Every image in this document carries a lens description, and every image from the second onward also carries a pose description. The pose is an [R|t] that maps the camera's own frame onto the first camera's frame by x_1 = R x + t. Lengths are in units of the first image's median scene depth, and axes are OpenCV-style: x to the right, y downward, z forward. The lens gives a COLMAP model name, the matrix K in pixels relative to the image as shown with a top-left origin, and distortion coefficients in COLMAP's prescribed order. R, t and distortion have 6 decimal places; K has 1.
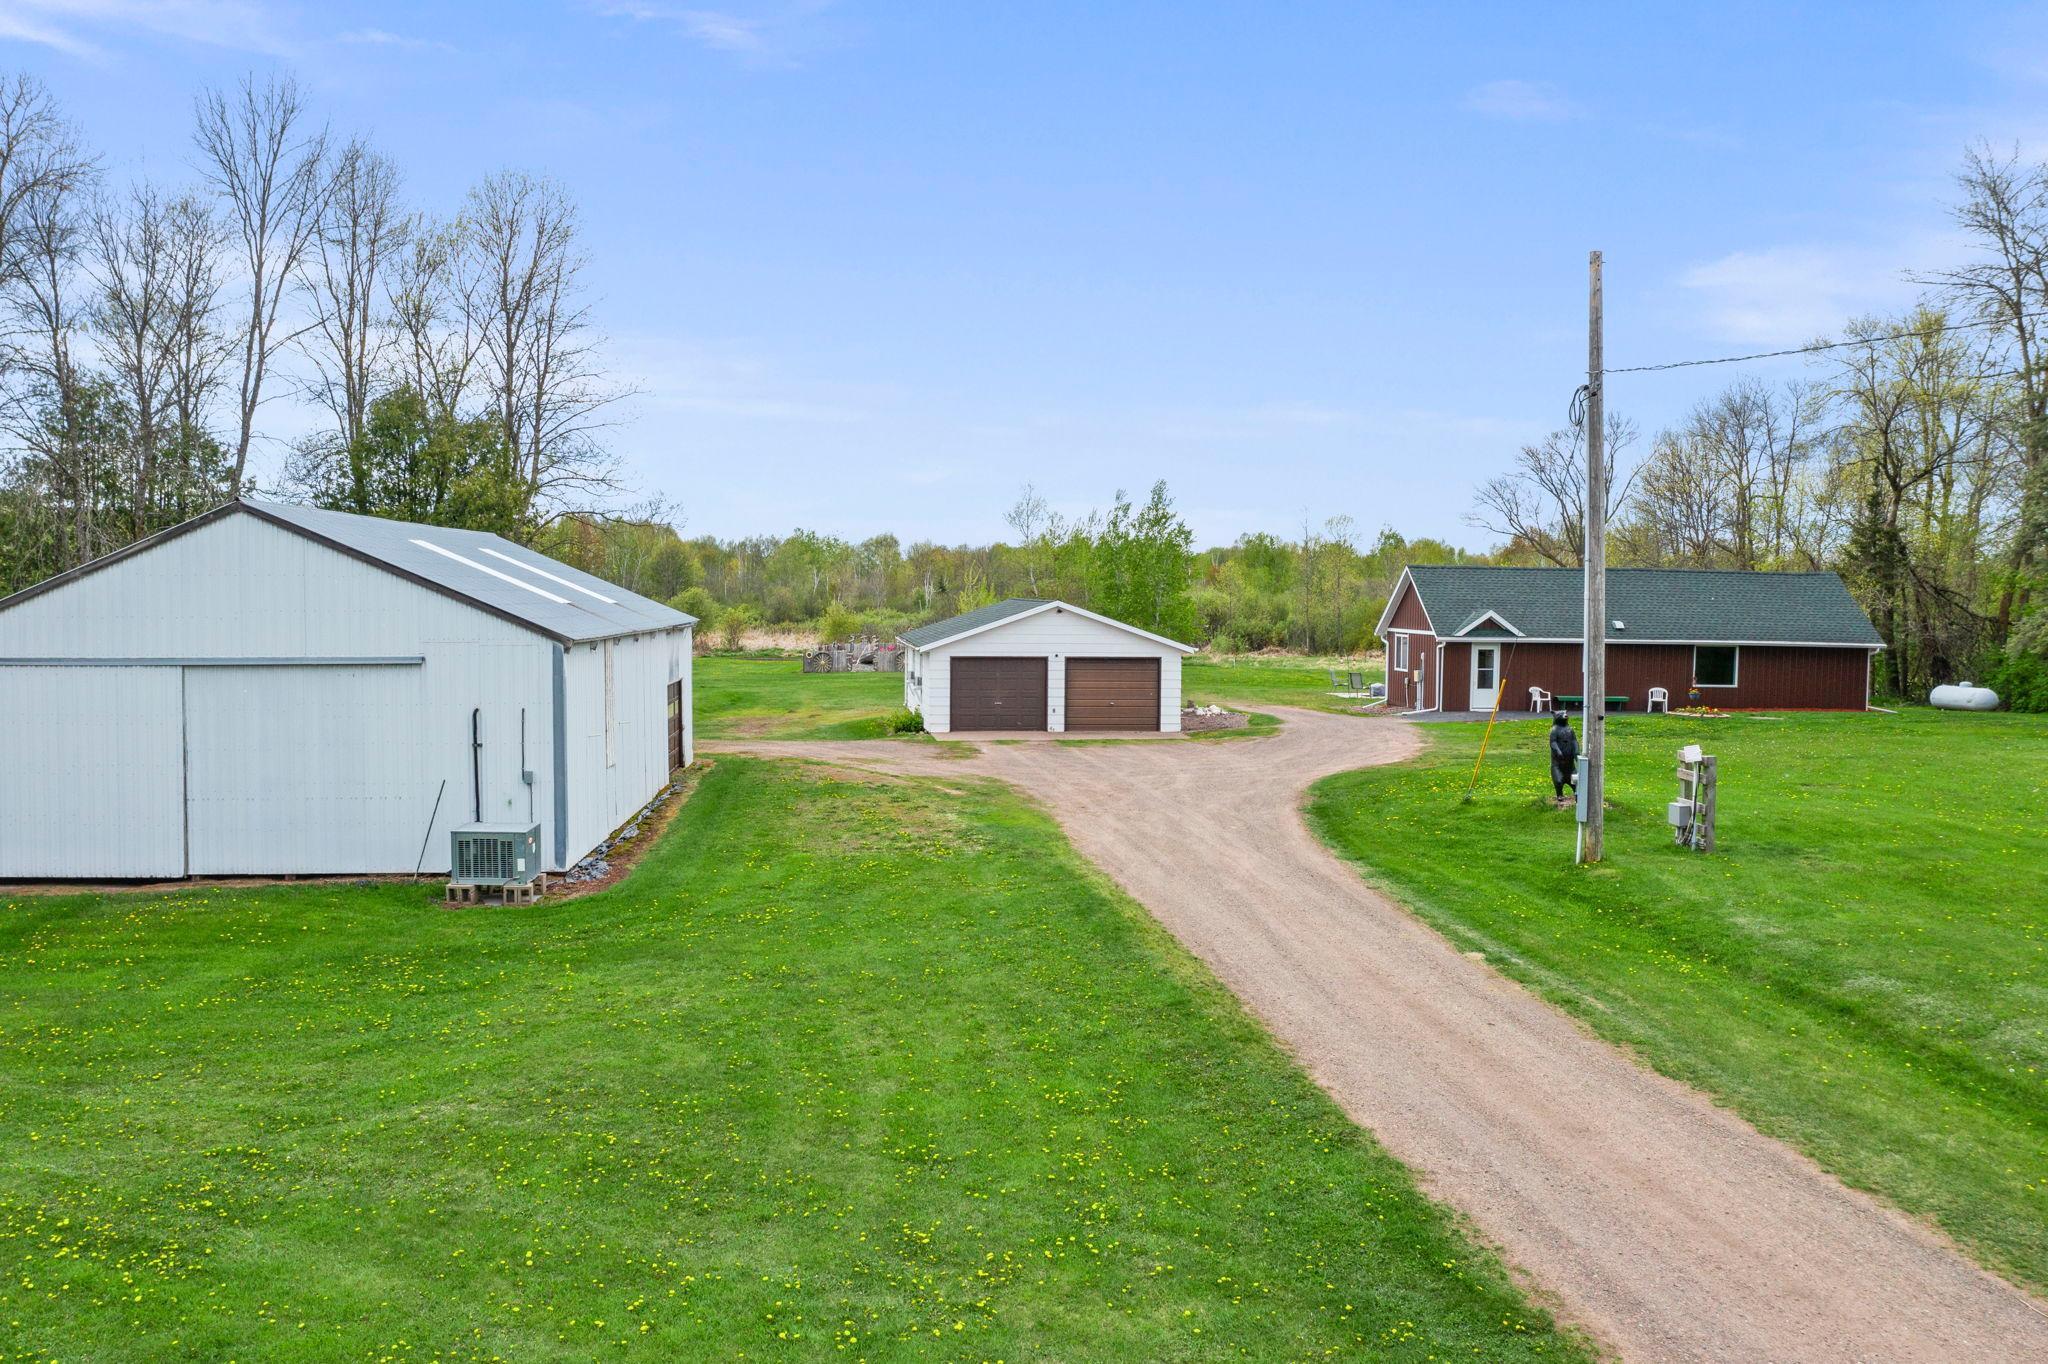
lens RADIAL K [[1654.6, 0, 959.0], [0, 1654.6, 683.8], [0, 0, 1]] dist [-0.022816, 0.001825]
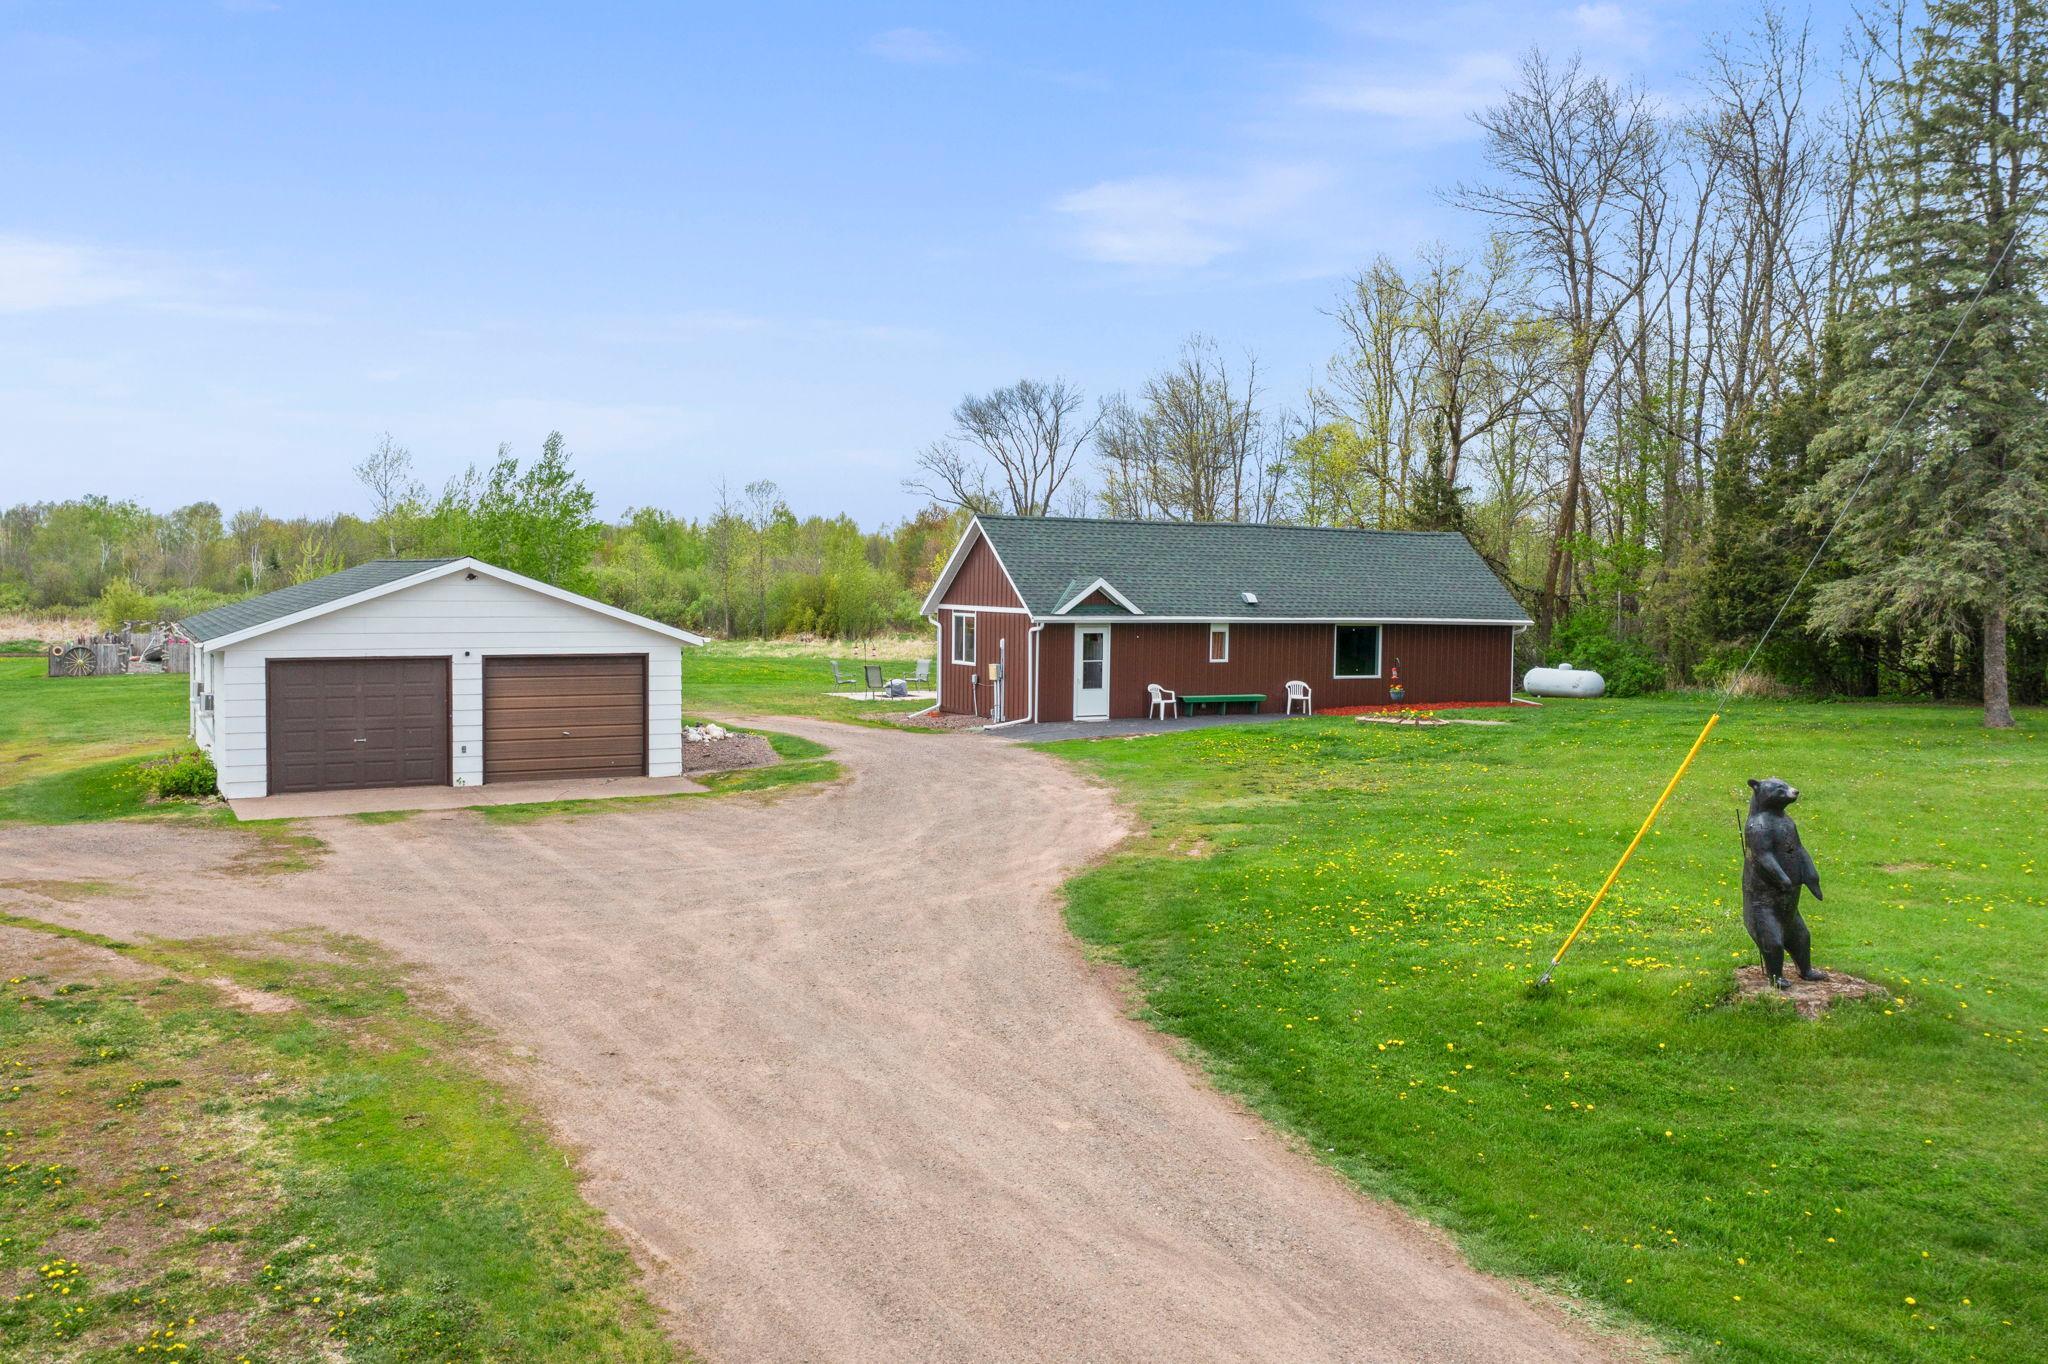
lens RADIAL K [[1657.3, 0, 1014.3], [0, 1657.3, 652.8], [0, 0, 1]] dist [-0.023465, 0.006962]
pose [[0.917655, -0.016623, 0.397029, 0.005000], [0.019821, 0.999796, -0.003951, -0.010305], [-0.396883, 0.011495, 0.917797, 0.360005]]
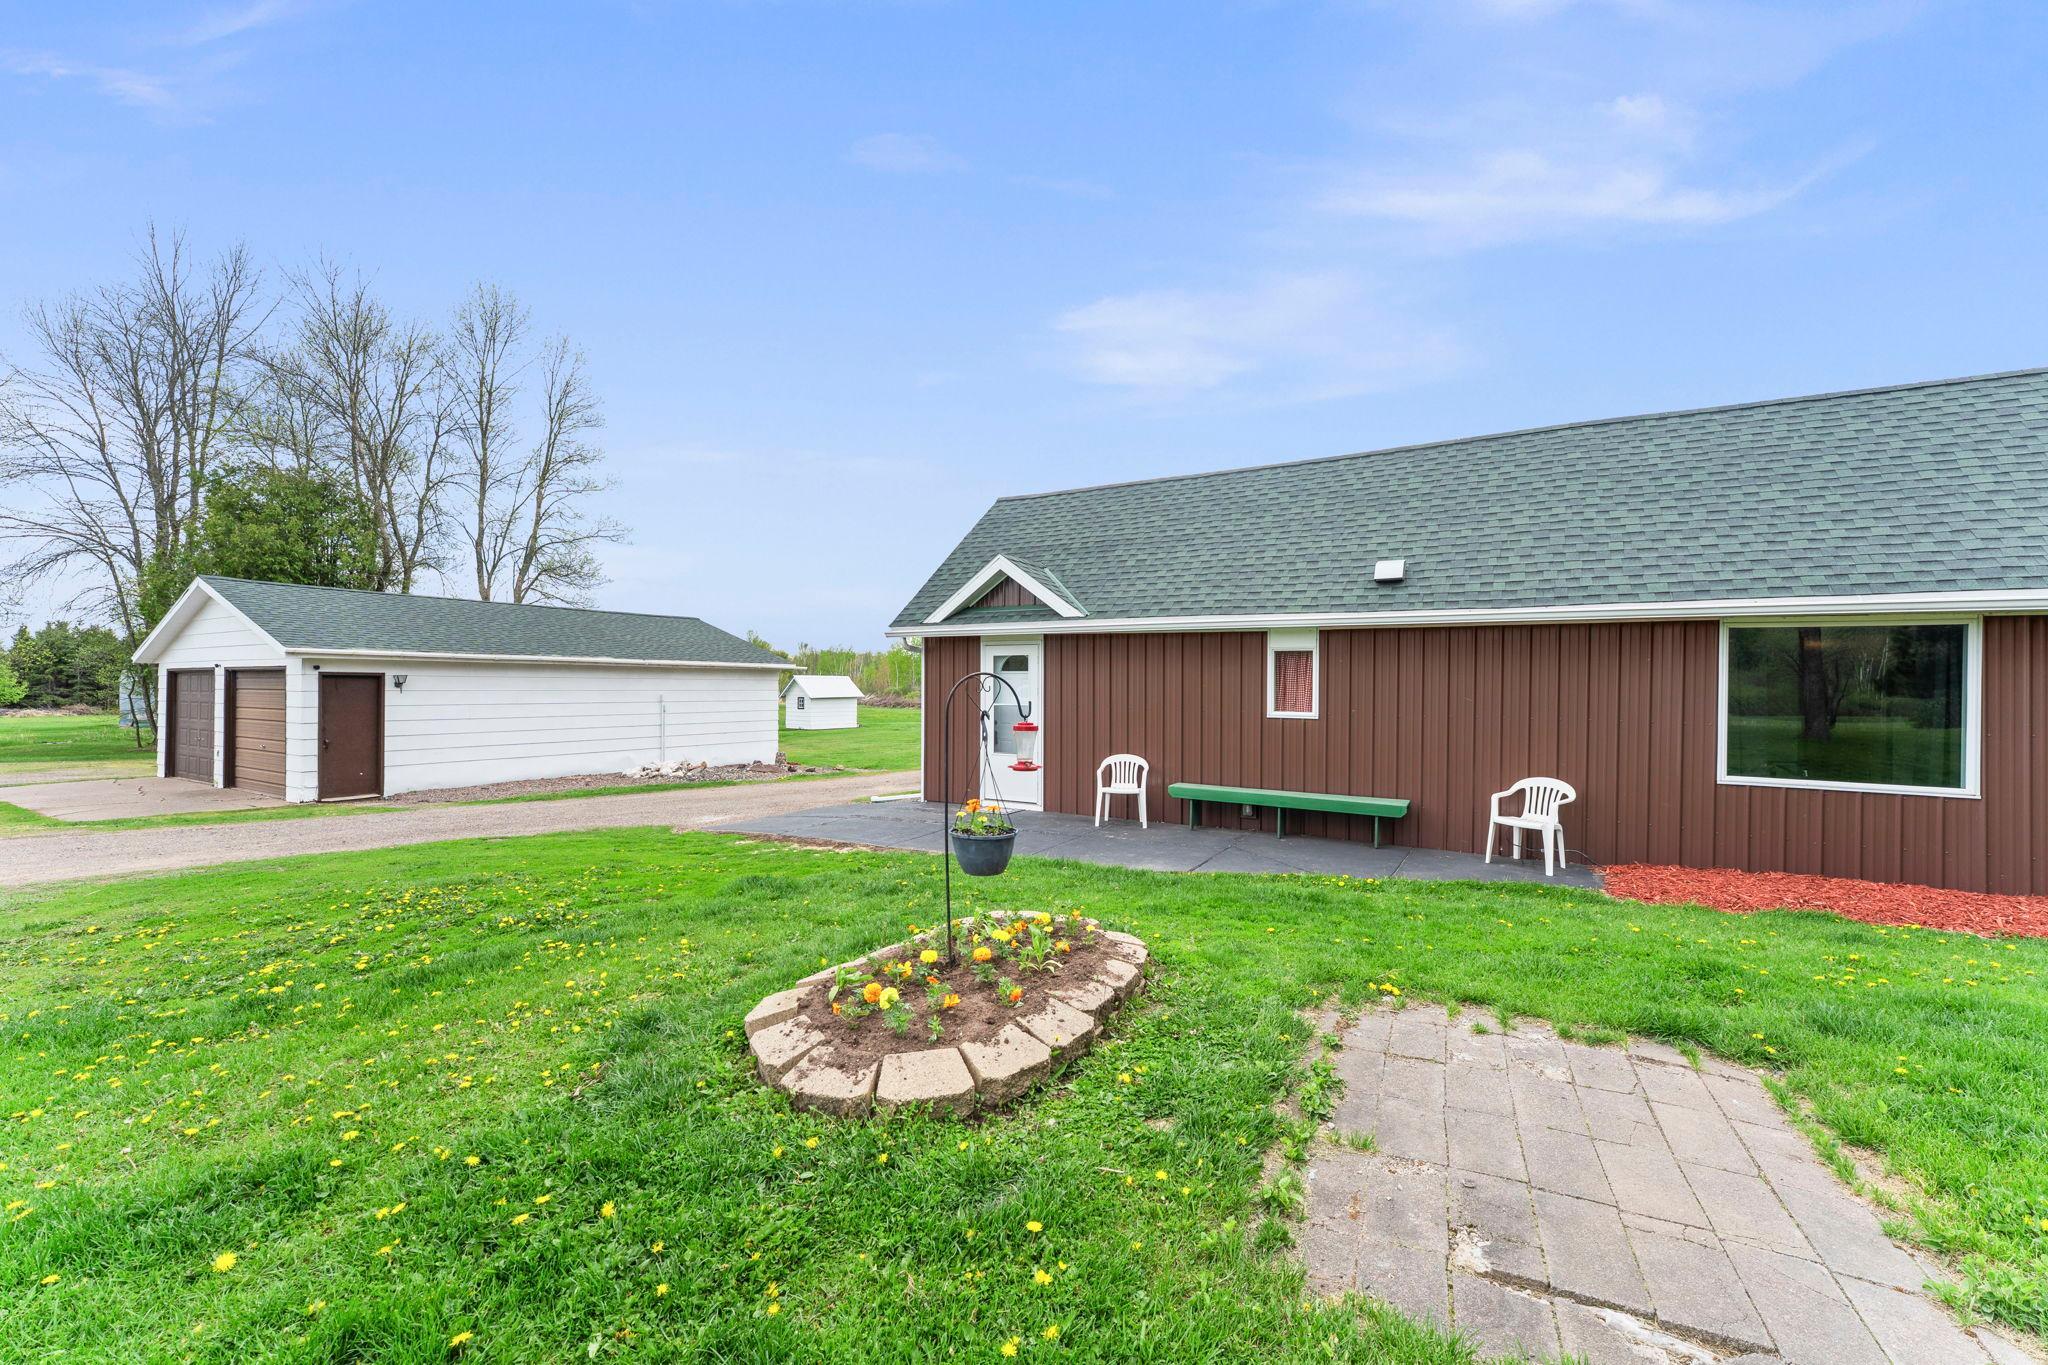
lens RADIAL K [[833.3, 0, 1019.2], [0, 833.3, 677.9], [0, 0, 1]] dist [-0.000298, 0.000193]
pose [[0.798618, -0.008783, -0.601775, 0.444275], [-0.032489, 0.997806, -0.057679, -0.003706], [0.600961, 0.065615, 0.796580, 0.842667]]
